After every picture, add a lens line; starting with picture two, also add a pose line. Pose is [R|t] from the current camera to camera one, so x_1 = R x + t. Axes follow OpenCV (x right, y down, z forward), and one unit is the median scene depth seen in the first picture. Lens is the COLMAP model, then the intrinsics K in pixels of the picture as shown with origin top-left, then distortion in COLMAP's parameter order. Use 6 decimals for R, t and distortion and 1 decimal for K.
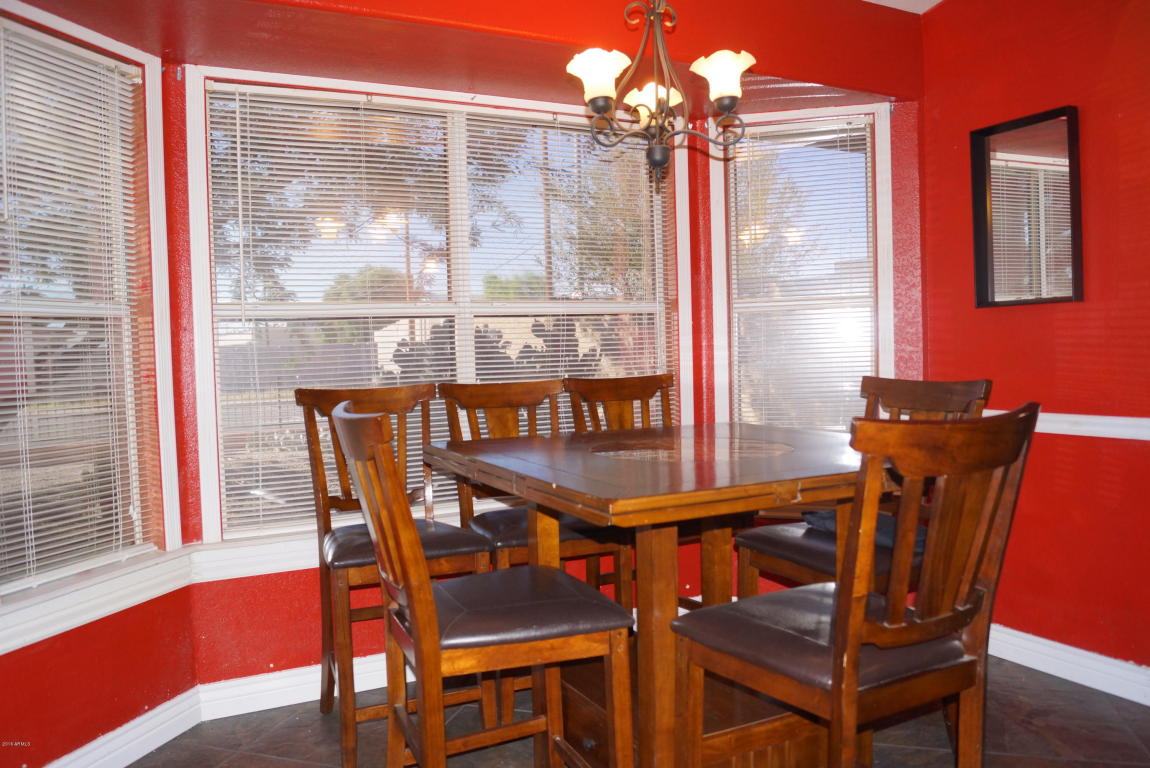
lens RADIAL K [[905.5, 0, 571.5], [0, 905.5, 379.9], [0, 0, 1]] dist [-0.066053, 0.000676]
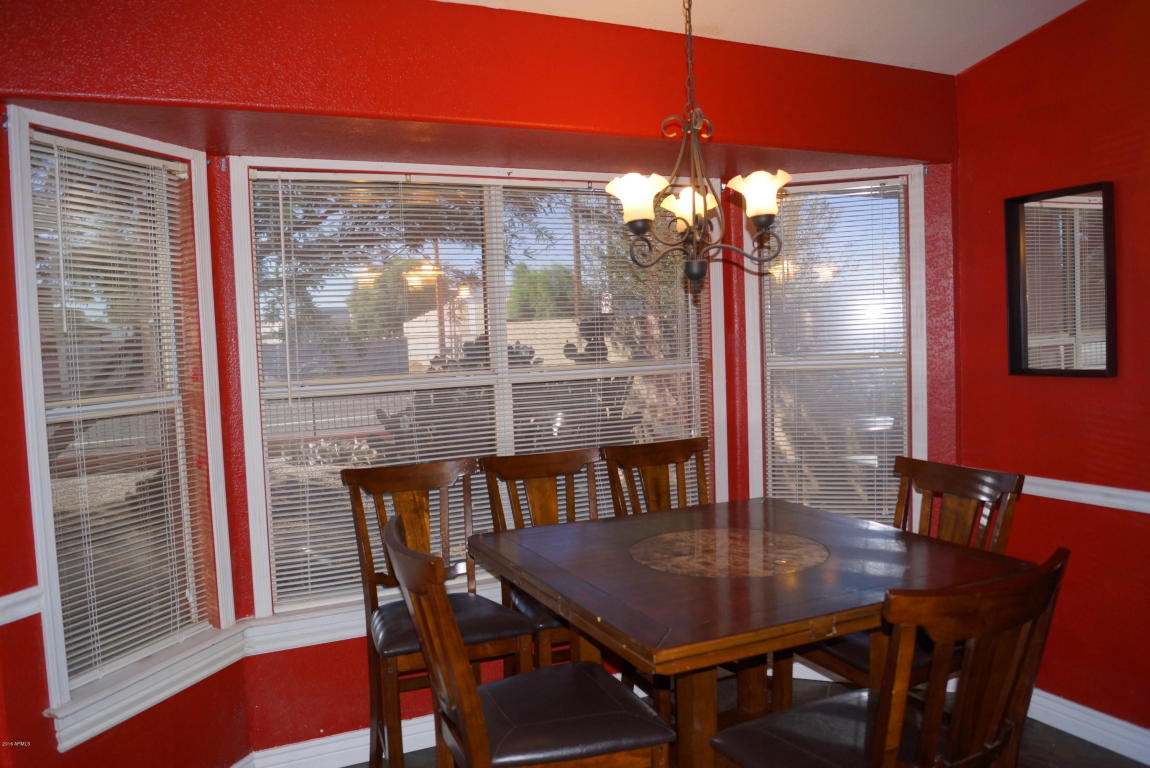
lens RADIAL K [[905.5, 0, 573.9], [0, 905.5, 388.5], [0, 0, 1]] dist [-0.066053, 0.000676]
pose [[0.999524, -0.007448, -0.029939, -0.008785], [0.008072, 0.999751, 0.020791, -0.101141], [0.029776, -0.021022, 0.999335, -0.022165]]
